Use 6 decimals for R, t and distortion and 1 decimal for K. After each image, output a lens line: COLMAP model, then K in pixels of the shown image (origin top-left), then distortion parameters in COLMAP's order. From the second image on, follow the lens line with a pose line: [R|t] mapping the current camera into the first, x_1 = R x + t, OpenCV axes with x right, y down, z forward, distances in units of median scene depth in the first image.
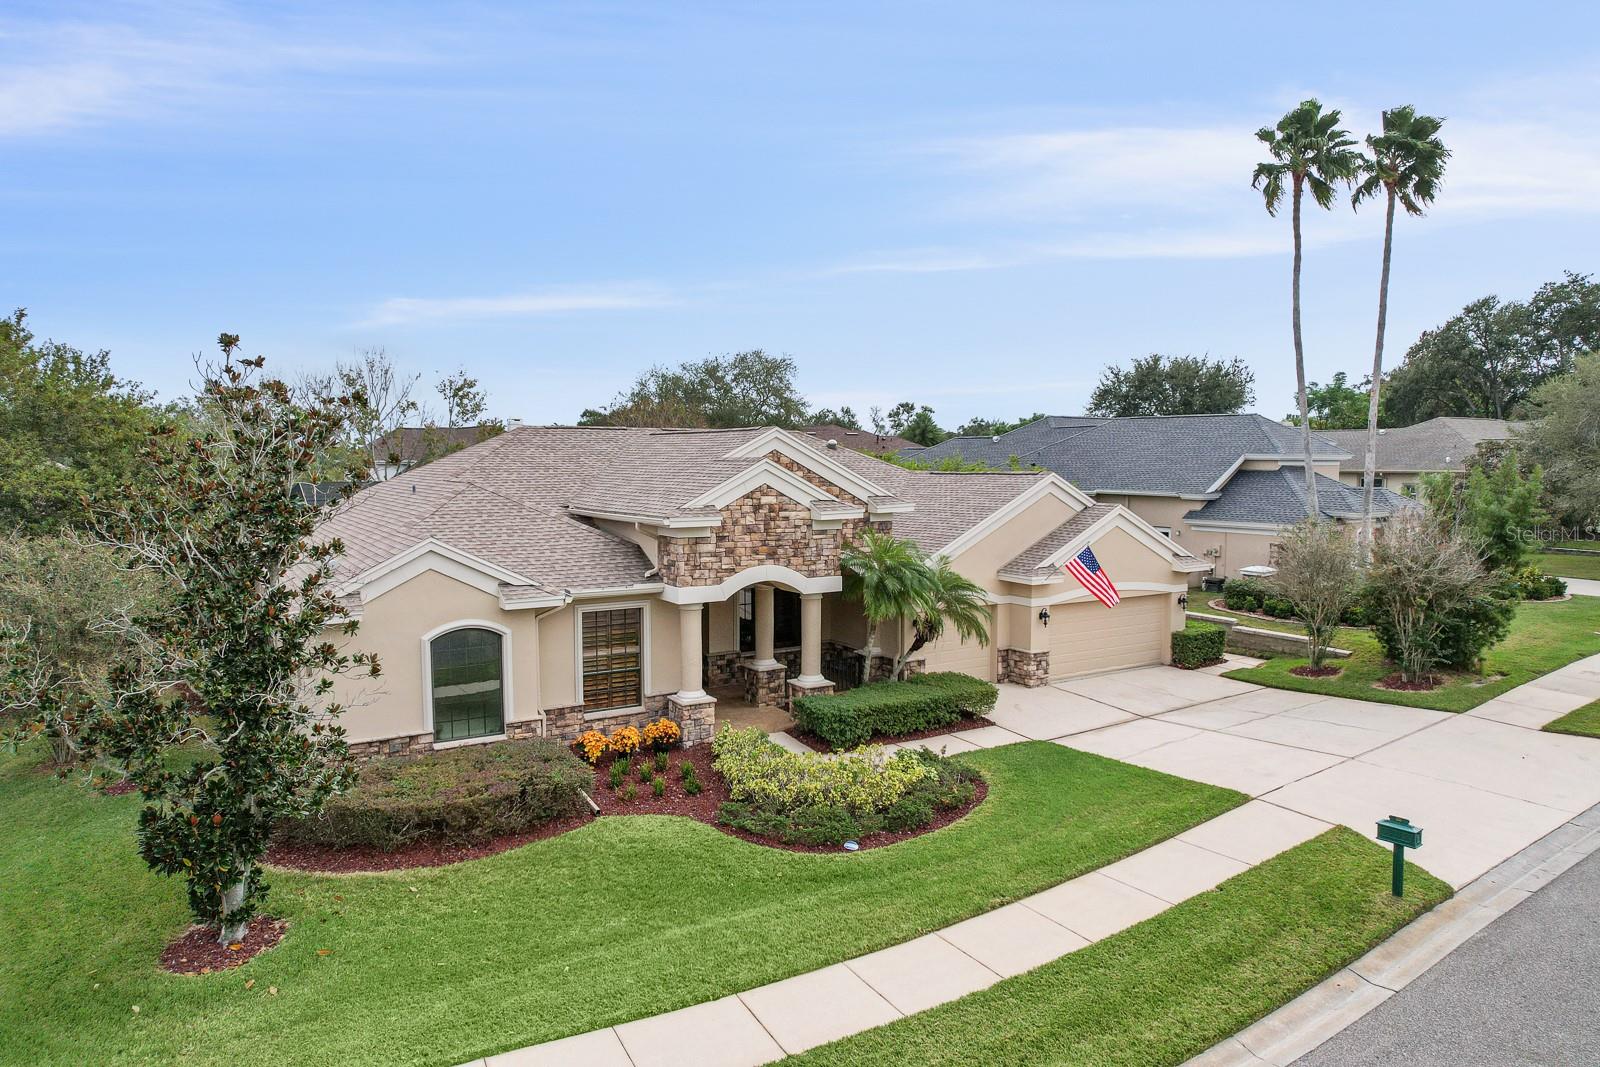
lens RADIAL K [[1024.5, 0, 797.1], [0, 1024.5, 533.2], [0, 0, 1]] dist [-0.070338, 0.059534]
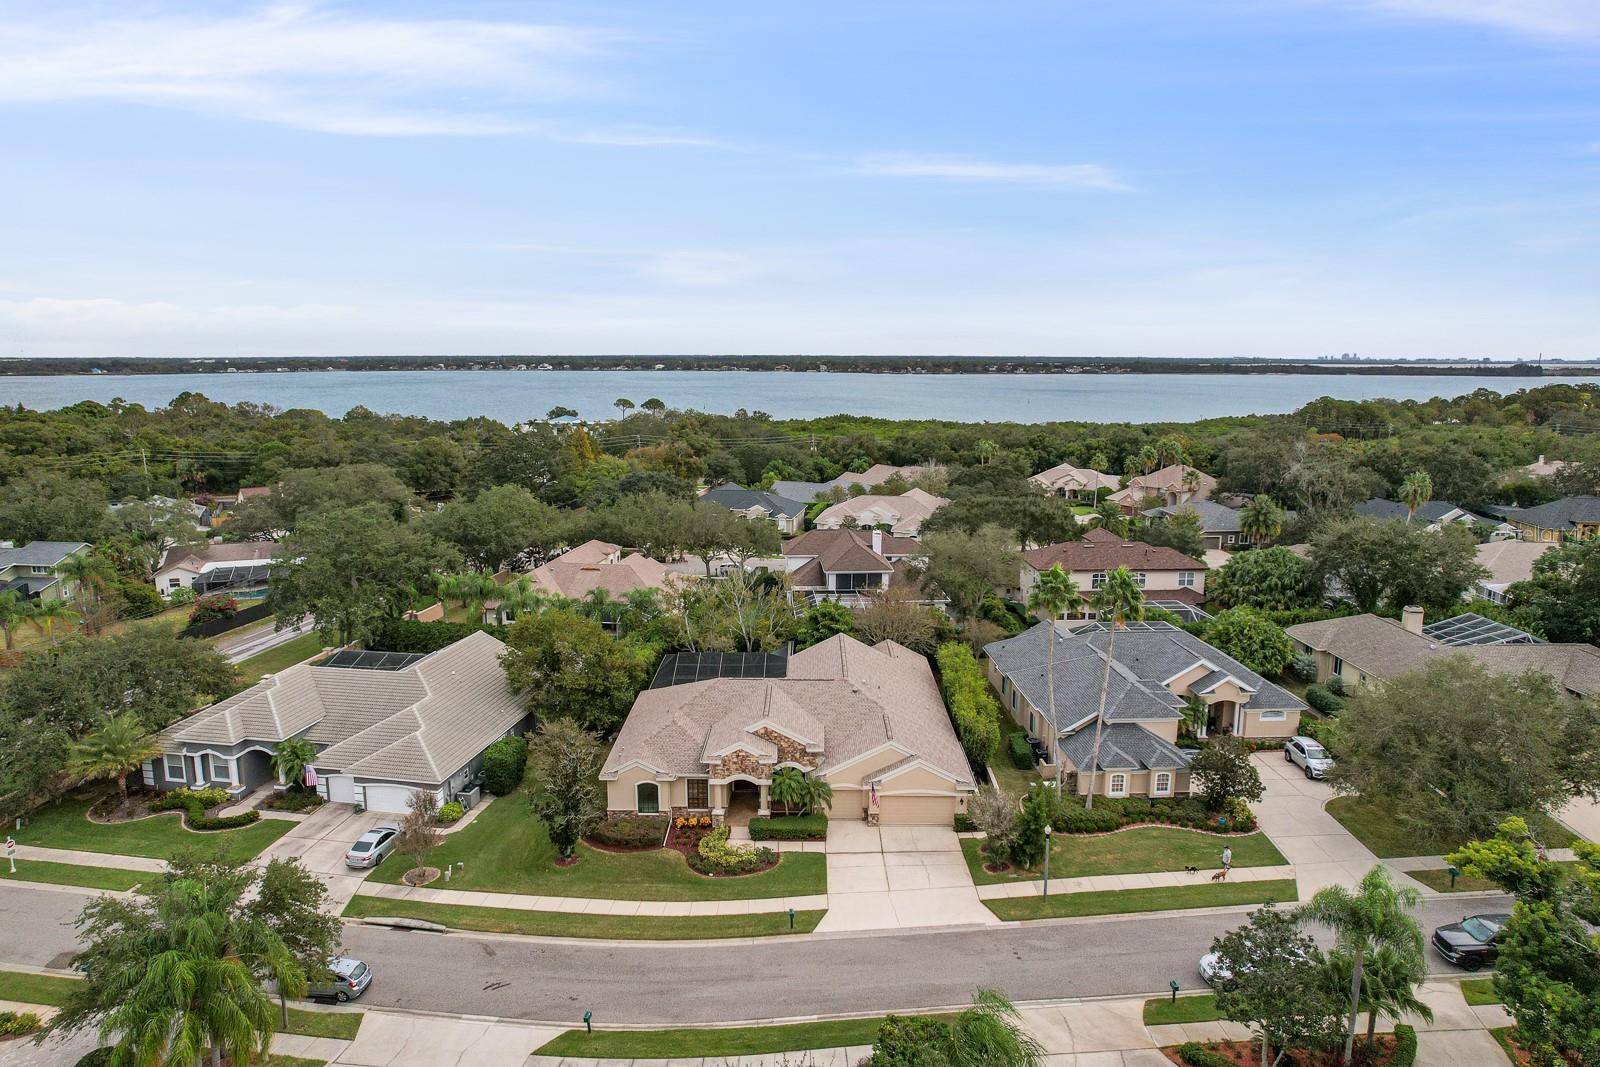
lens RADIAL K [[1024.5, 0, 797.1], [0, 1024.5, 533.2], [0, 0, 1]] dist [-0.070338, 0.059534]
pose [[0.843091, 0.092274, -0.529795, 1.665915], [-0.040364, 0.993248, 0.108760, -1.026786], [0.536254, -0.070310, 0.841123, -1.411768]]
